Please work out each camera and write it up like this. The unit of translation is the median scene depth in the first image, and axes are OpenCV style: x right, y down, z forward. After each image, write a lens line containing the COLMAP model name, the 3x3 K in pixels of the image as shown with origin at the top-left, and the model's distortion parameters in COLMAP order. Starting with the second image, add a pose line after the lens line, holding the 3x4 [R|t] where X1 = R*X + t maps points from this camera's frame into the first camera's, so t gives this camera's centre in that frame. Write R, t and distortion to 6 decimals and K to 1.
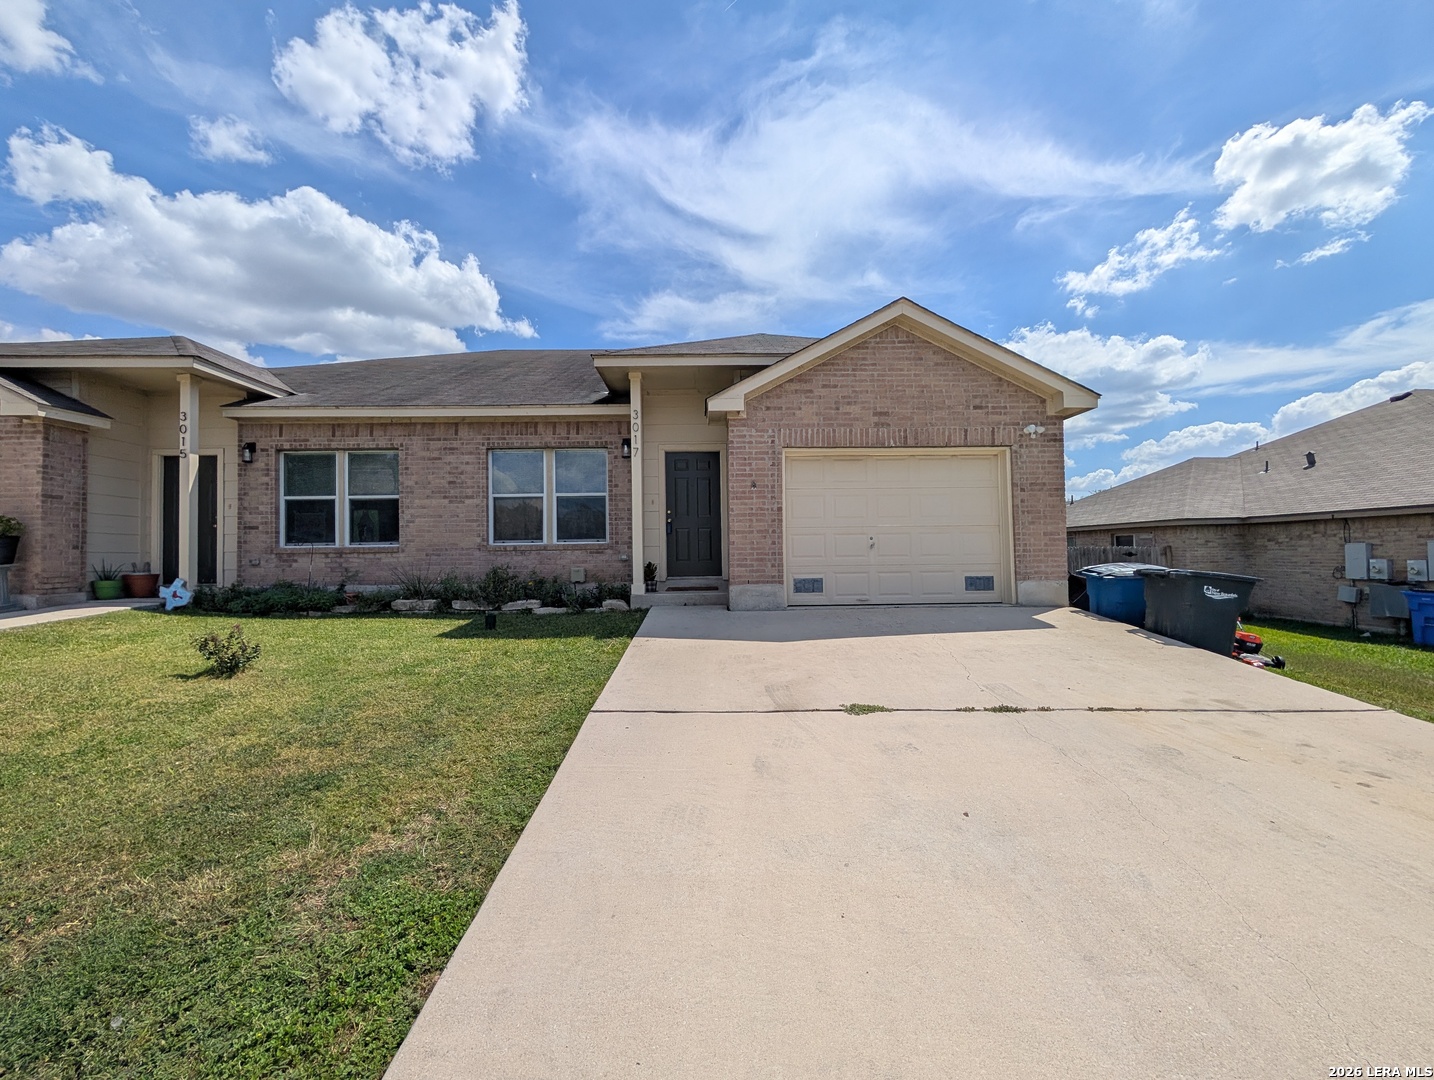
lens RADIAL K [[542.7, 0, 715.1], [0, 542.7, 540.2], [0, 0, 1]] dist [0.000024, -0.000209]
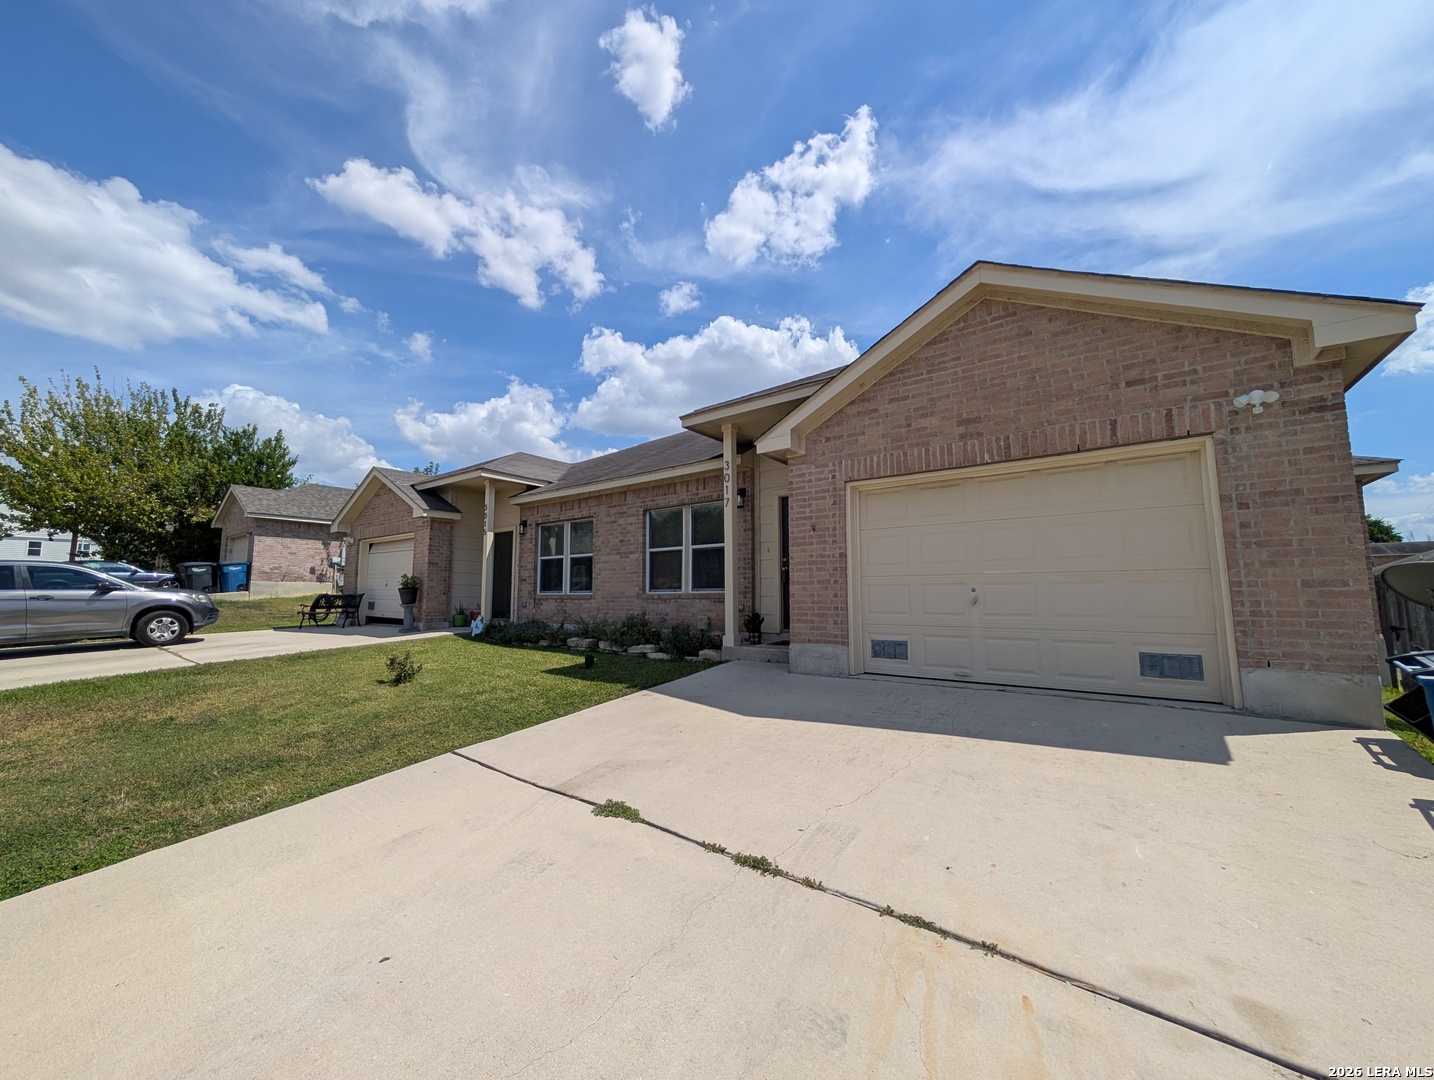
lens RADIAL K [[542.7, 0, 715.1], [0, 542.7, 540.2], [0, 0, 1]] dist [0.000024, -0.000209]
pose [[0.786514, -0.053040, -0.615291, 0.477948], [0.011365, 0.997380, -0.071449, -0.022518], [0.617468, 0.049202, 0.785055, 0.213733]]
